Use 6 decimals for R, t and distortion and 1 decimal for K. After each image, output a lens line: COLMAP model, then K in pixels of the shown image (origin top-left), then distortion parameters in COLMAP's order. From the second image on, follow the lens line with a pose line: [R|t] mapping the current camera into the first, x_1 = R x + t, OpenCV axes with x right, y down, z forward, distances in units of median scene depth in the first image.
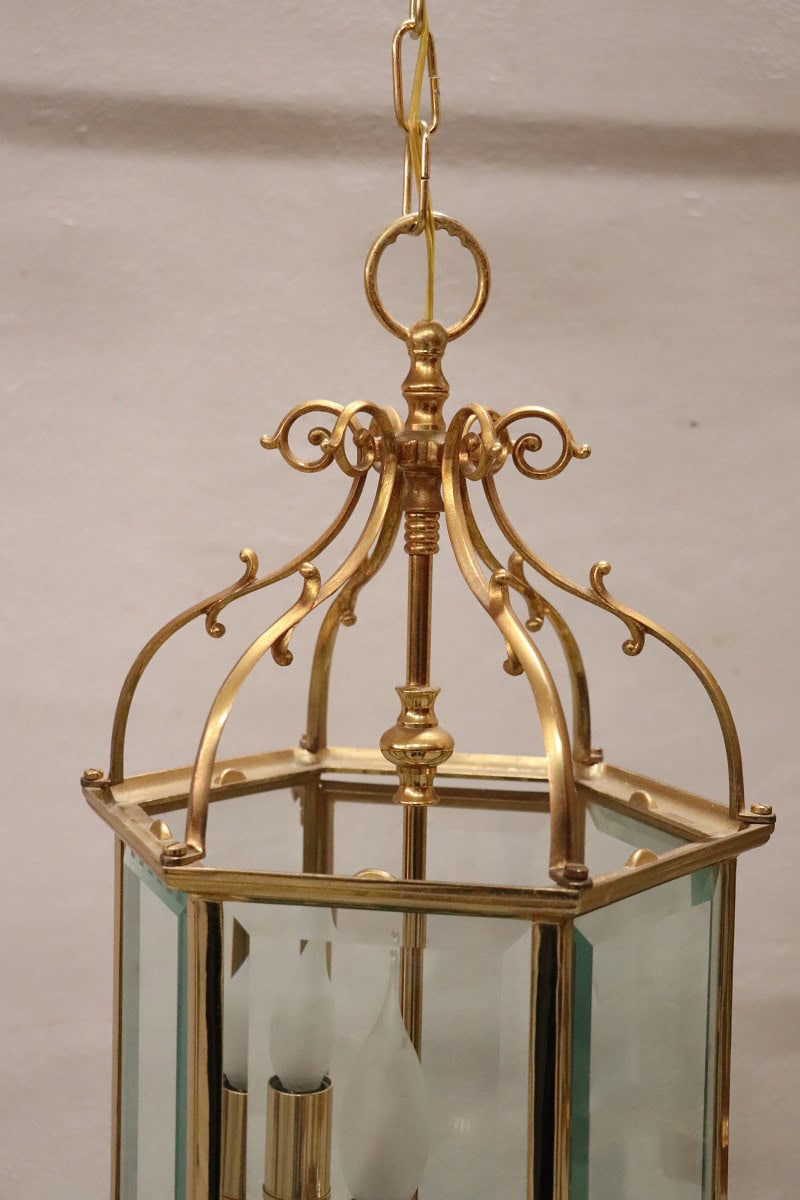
lens RADIAL K [[1796.0, 0, 391.1], [0, 1796.0, 610.0], [0, 0, 1]] dist [0.125186, 0.000000]
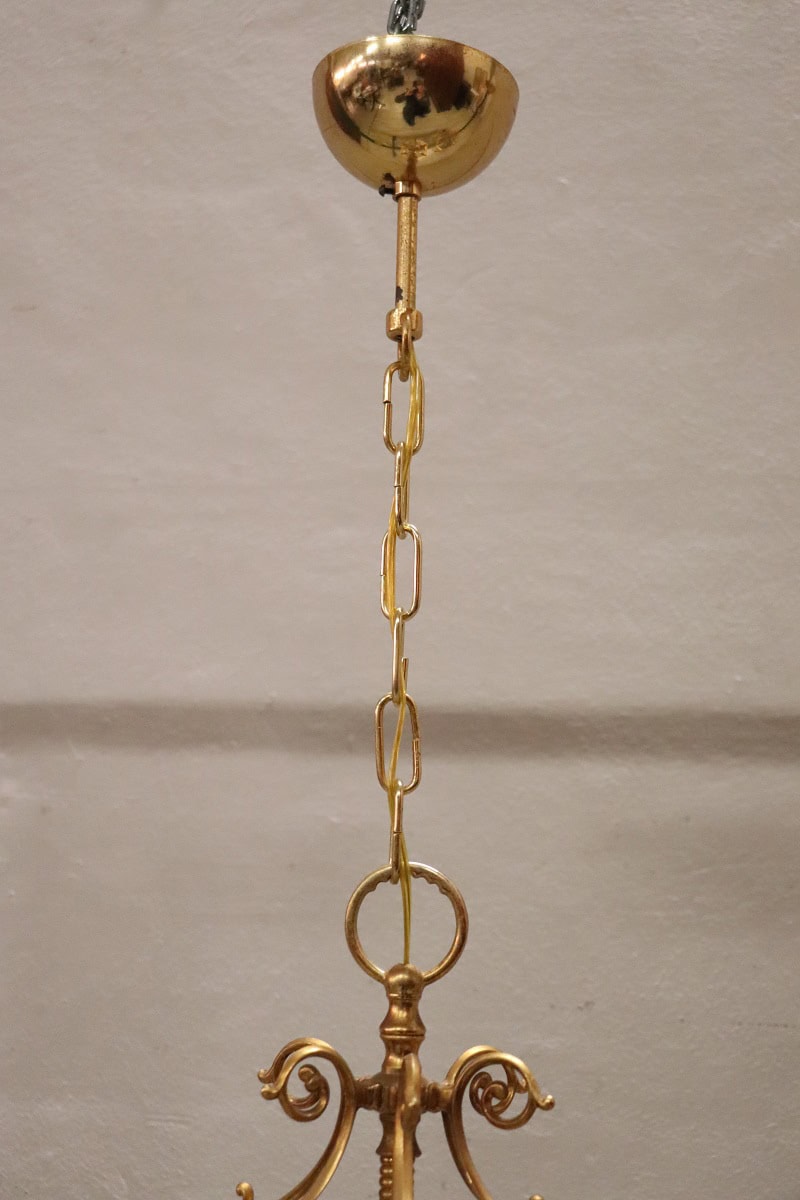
lens RADIAL K [[1756.0, 0, 400.6], [0, 1756.0, 595.3], [0, 0, 1]] dist [0.033192, 0.000000]
pose [[0.944452, -0.045438, -0.325493, 0.357543], [-0.050635, 0.958453, -0.280722, -0.079587], [0.324725, 0.281610, 0.902912, 0.021488]]
